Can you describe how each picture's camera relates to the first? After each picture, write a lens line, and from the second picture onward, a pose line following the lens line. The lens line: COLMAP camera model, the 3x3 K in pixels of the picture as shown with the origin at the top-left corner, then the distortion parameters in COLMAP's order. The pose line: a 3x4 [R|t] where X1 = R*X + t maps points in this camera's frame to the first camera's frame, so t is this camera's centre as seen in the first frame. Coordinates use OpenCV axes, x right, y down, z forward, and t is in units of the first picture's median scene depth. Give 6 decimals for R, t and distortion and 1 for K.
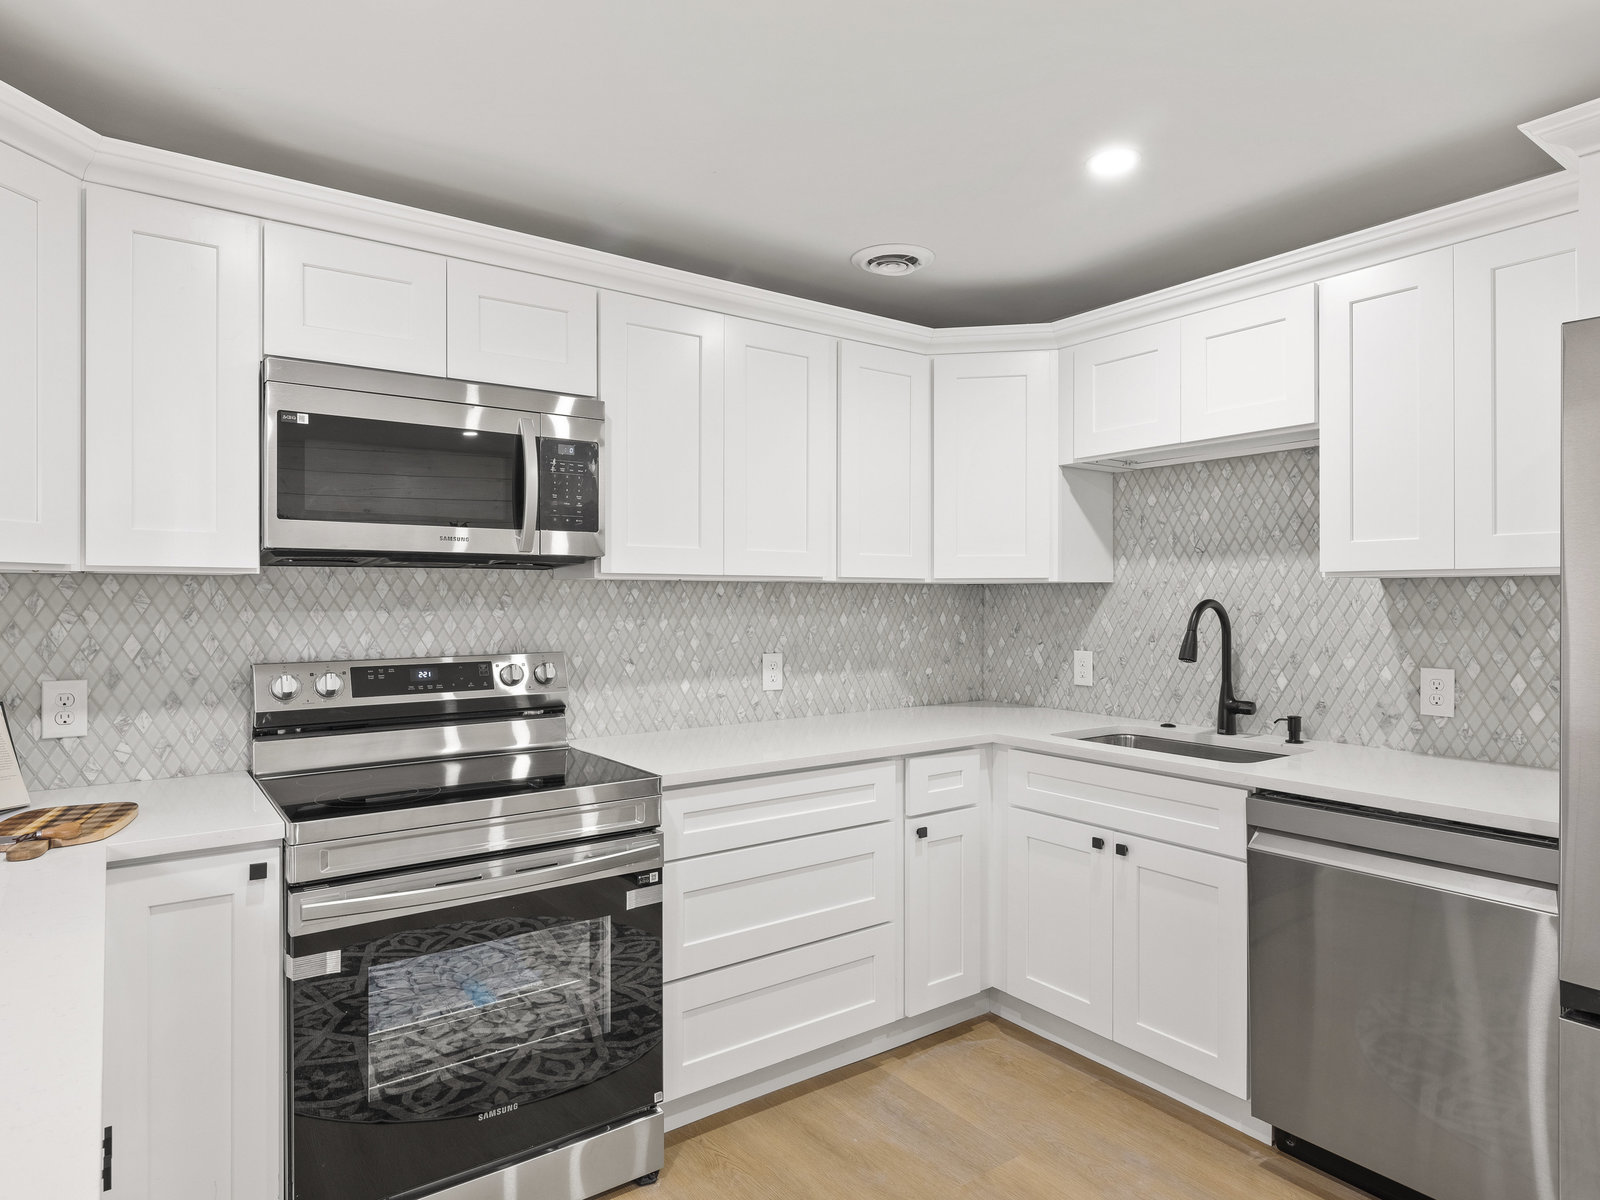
lens RADIAL K [[961.7, 0, 795.6], [0, 961.7, 598.6], [0, 0, 1]] dist [0.002704, 0.000074]
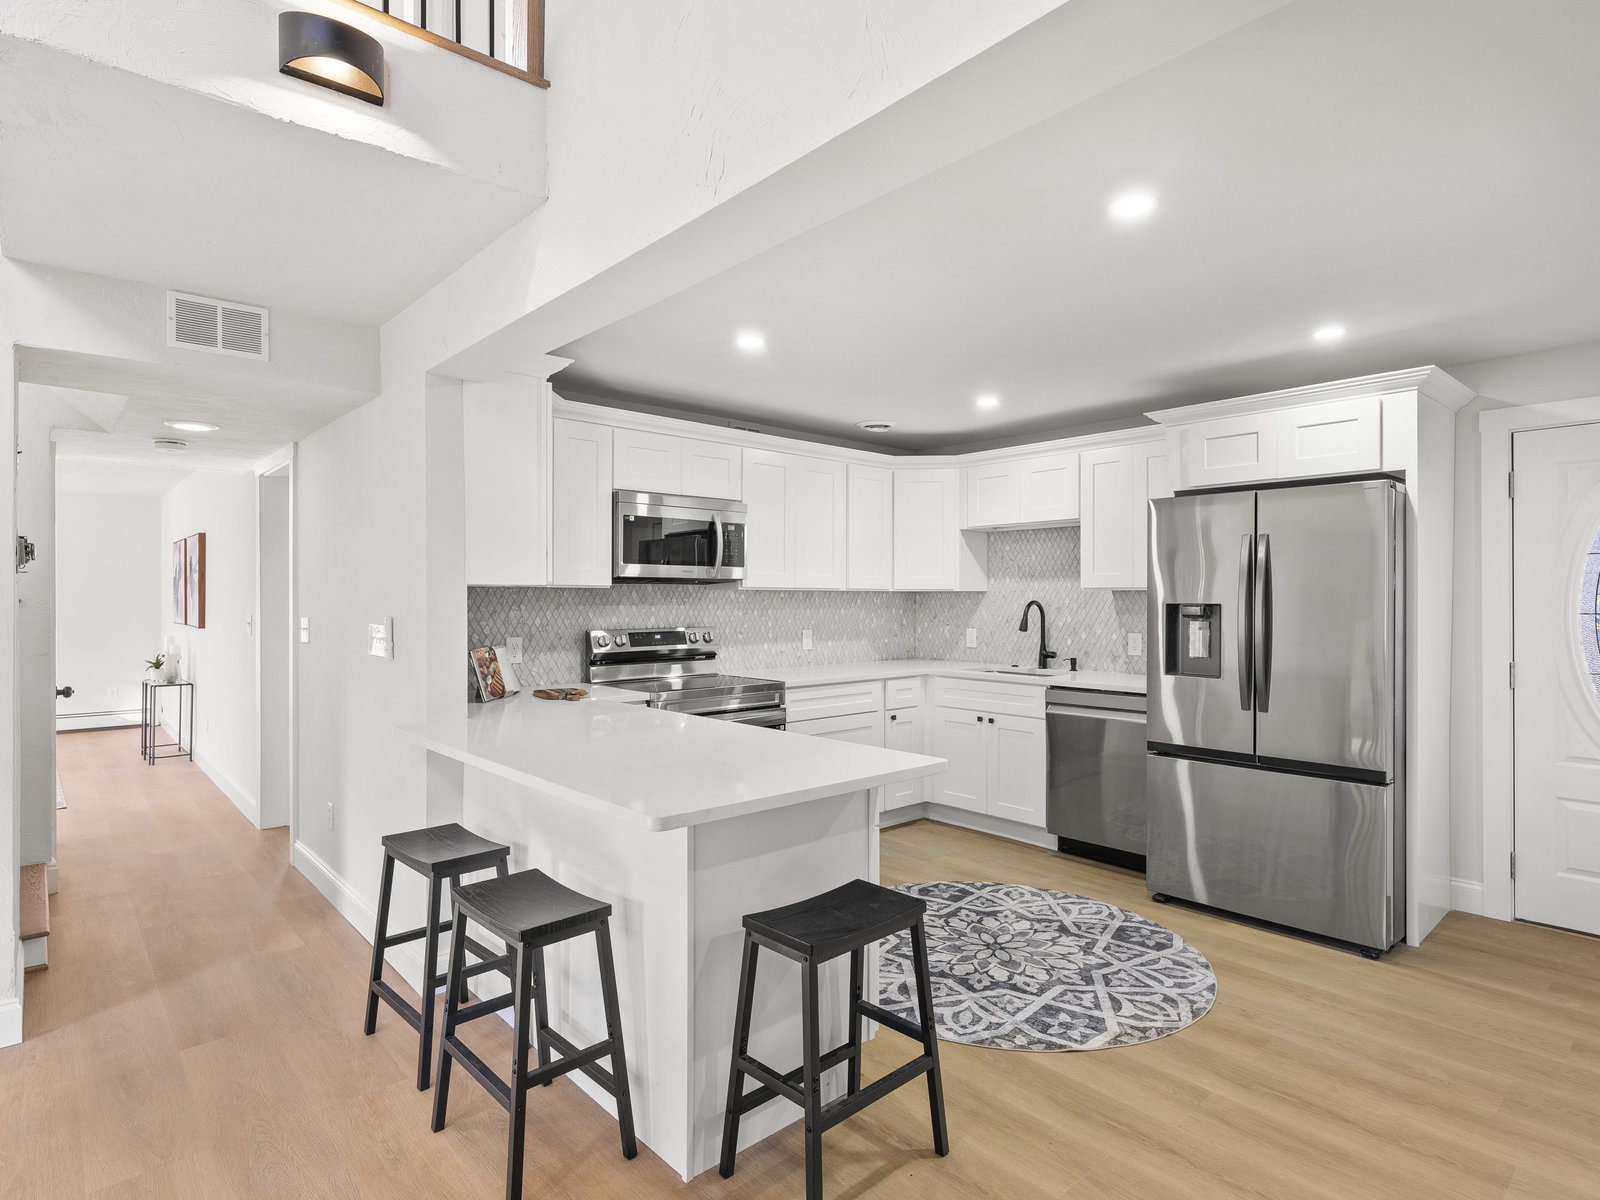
lens RADIAL K [[851.2, 0, 804.6], [0, 851.2, 598.0], [0, 0, 1]] dist [0.004611, -0.003326]
pose [[0.994176, 0.002078, 0.107748, -0.249462], [-0.001801, 0.999995, -0.002663, 0.001413], [-0.107753, 0.002453, 0.994175, -0.752554]]
